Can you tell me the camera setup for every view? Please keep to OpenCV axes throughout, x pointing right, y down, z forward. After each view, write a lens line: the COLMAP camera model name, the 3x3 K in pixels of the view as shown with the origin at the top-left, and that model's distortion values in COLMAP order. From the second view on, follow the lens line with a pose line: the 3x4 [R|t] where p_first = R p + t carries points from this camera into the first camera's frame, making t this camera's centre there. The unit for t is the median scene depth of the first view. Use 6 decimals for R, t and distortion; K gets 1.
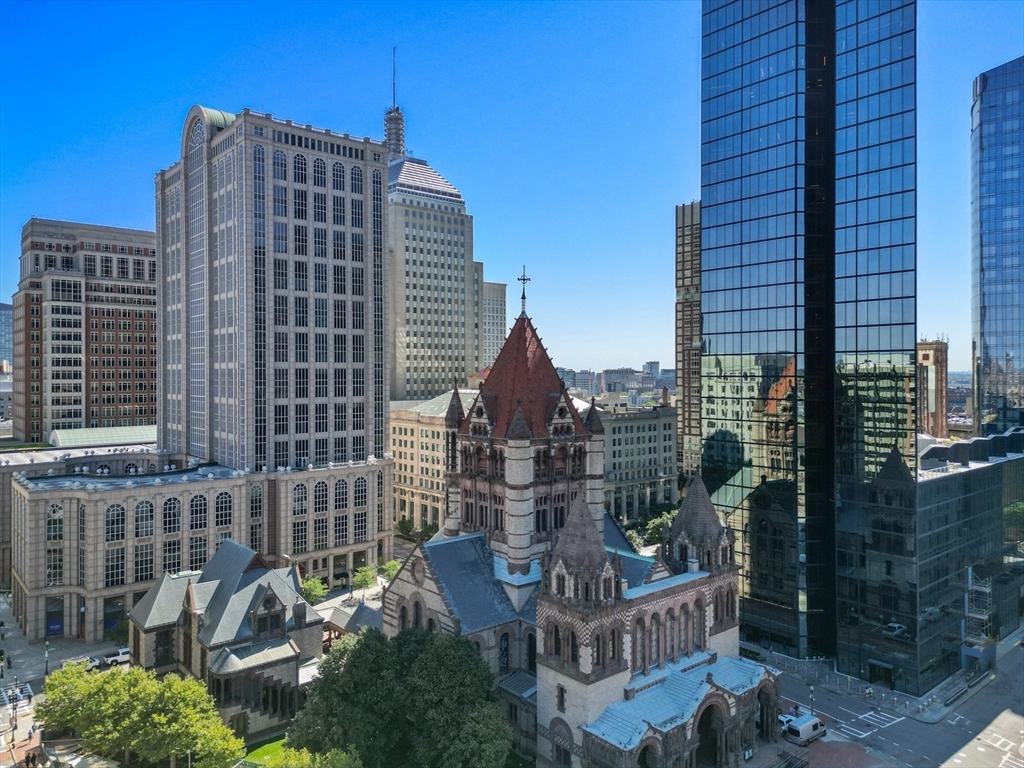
lens RADIAL K [[720.2, 0, 508.9], [0, 720.2, 364.4], [0, 0, 1]] dist [0.085476, -0.081814]
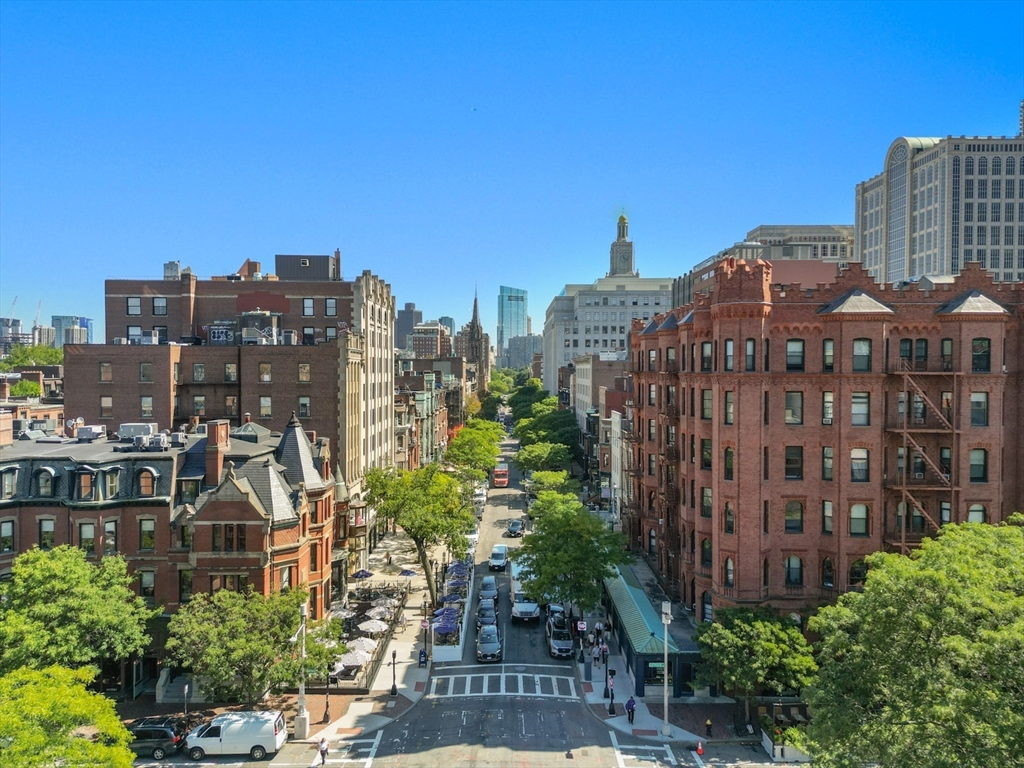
lens RADIAL K [[714.5, 0, 508.9], [0, 714.5, 383.7], [0, 0, 1]] dist [0.081850, -0.083755]
pose [[0.759193, 0.019196, -0.650583, -0.034414], [0.001706, 0.999503, 0.031482, 0.138693], [0.650864, -0.025011, 0.758783, -0.812175]]
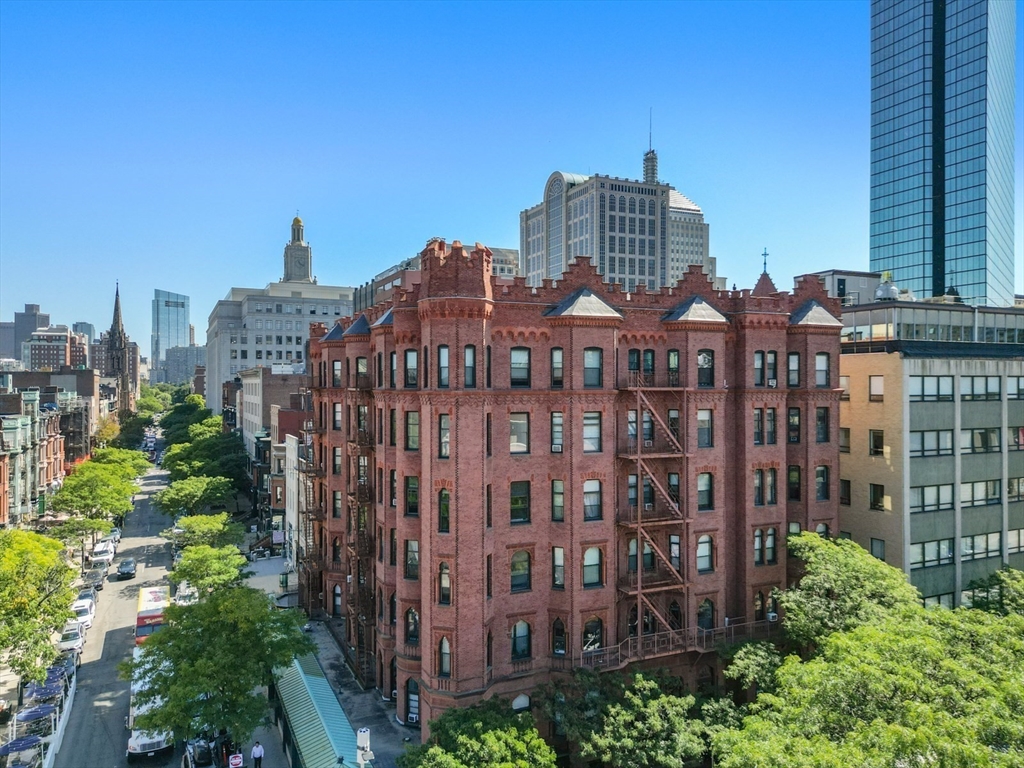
lens RADIAL K [[714.5, 0, 508.9], [0, 714.5, 383.7], [0, 0, 1]] dist [0.081850, -0.083755]
pose [[0.964074, 0.002665, -0.265620, -0.085079], [0.000602, 0.999925, 0.012218, 0.139097], [0.265633, -0.011939, 0.964000, -0.728436]]
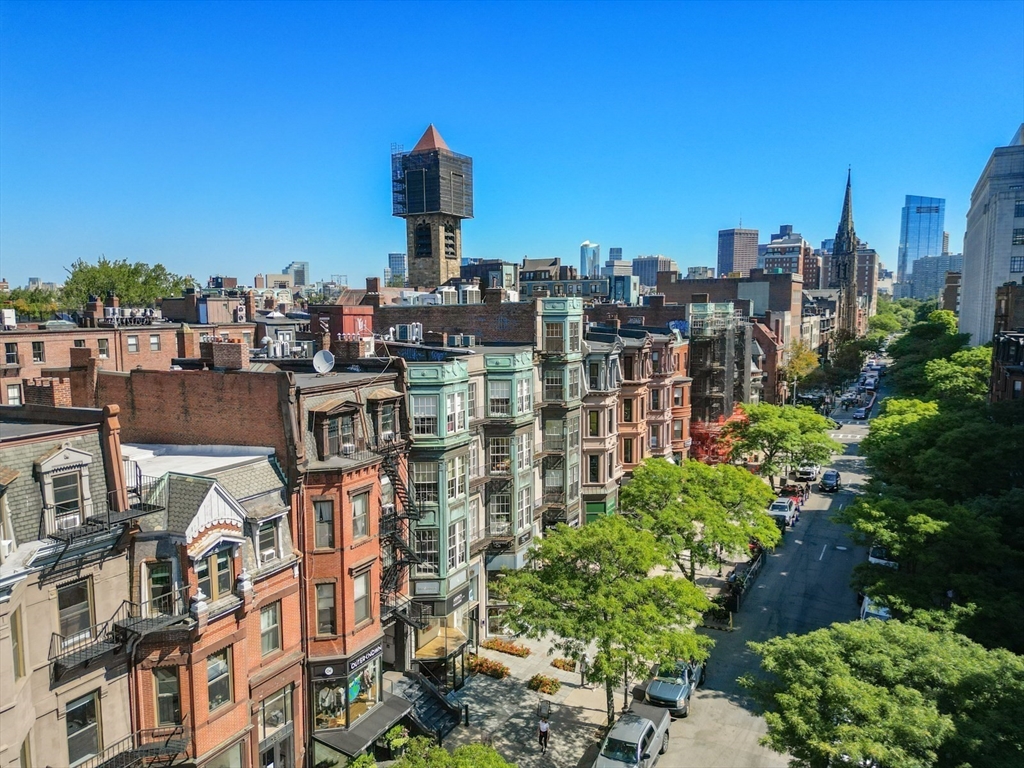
lens RADIAL K [[714.5, 0, 508.9], [0, 714.5, 383.7], [0, 0, 1]] dist [0.081850, -0.083755]
pose [[0.347669, 0.106544, -0.931544, -0.422378], [0.013929, 0.992826, 0.118752, 0.155414], [0.937514, -0.054262, 0.343691, -0.304294]]
